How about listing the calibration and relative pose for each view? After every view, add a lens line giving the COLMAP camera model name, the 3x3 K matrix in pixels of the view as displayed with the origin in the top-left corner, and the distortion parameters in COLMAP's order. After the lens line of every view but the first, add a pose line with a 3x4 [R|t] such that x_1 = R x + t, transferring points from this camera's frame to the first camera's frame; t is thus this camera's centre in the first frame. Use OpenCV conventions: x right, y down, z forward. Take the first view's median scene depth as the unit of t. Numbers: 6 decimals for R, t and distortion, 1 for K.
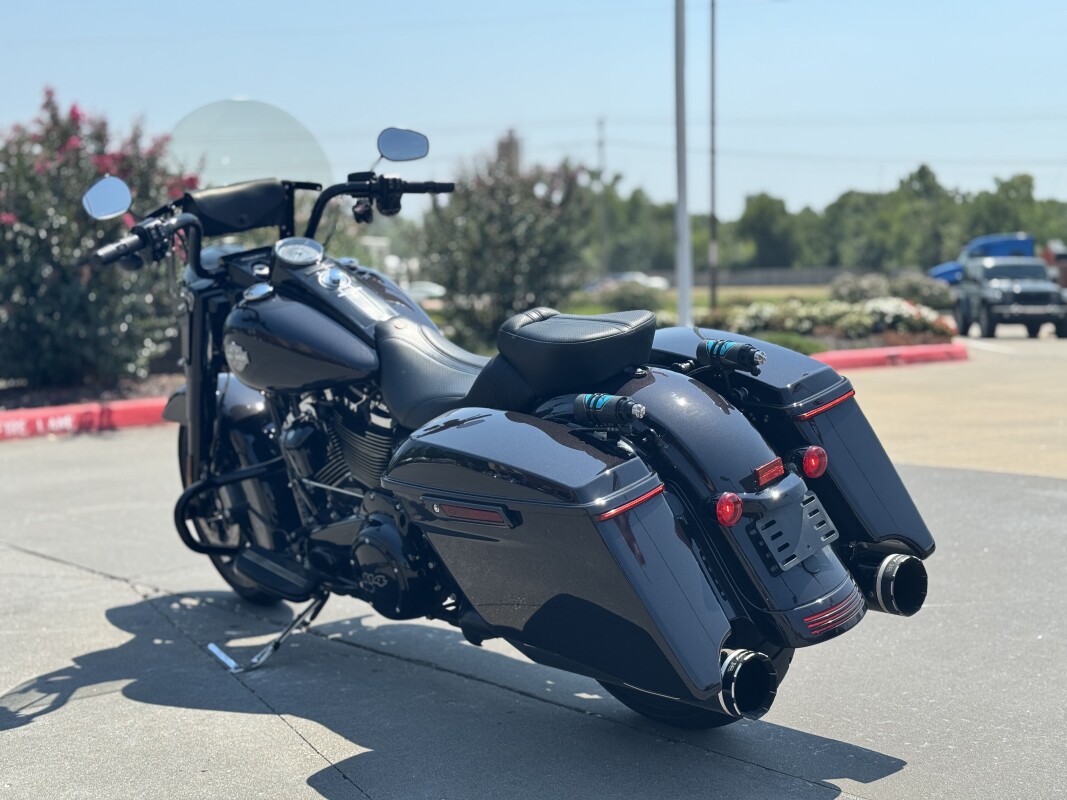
lens RADIAL K [[1452.7, 0, 533.5], [0, 1452.7, 400.0], [0, 0, 1]] dist [0.221585, -0.846326]
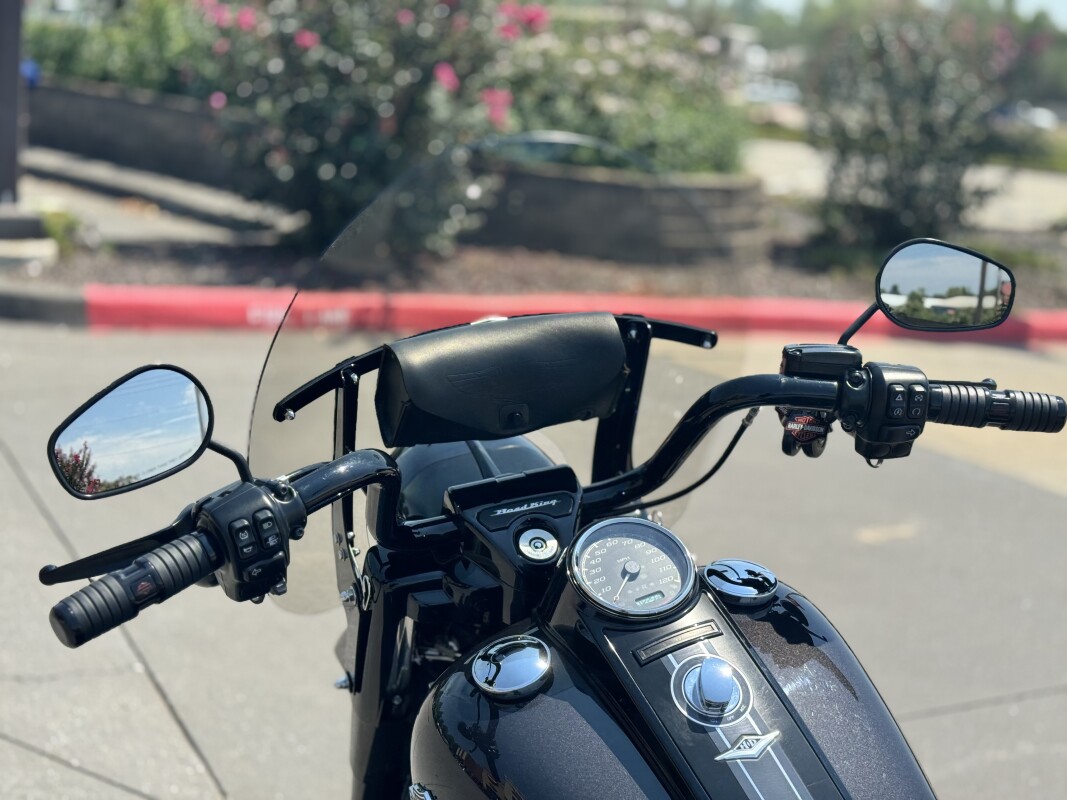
lens RADIAL K [[1452.7, 0, 533.5], [0, 1452.7, 400.0], [0, 0, 1]] dist [0.221585, -0.846326]
pose [[0.965575, 0.160744, -0.204516, -0.106727], [-0.130000, 0.979188, 0.155852, -0.187497], [0.225312, -0.123900, 0.966376, 0.592261]]
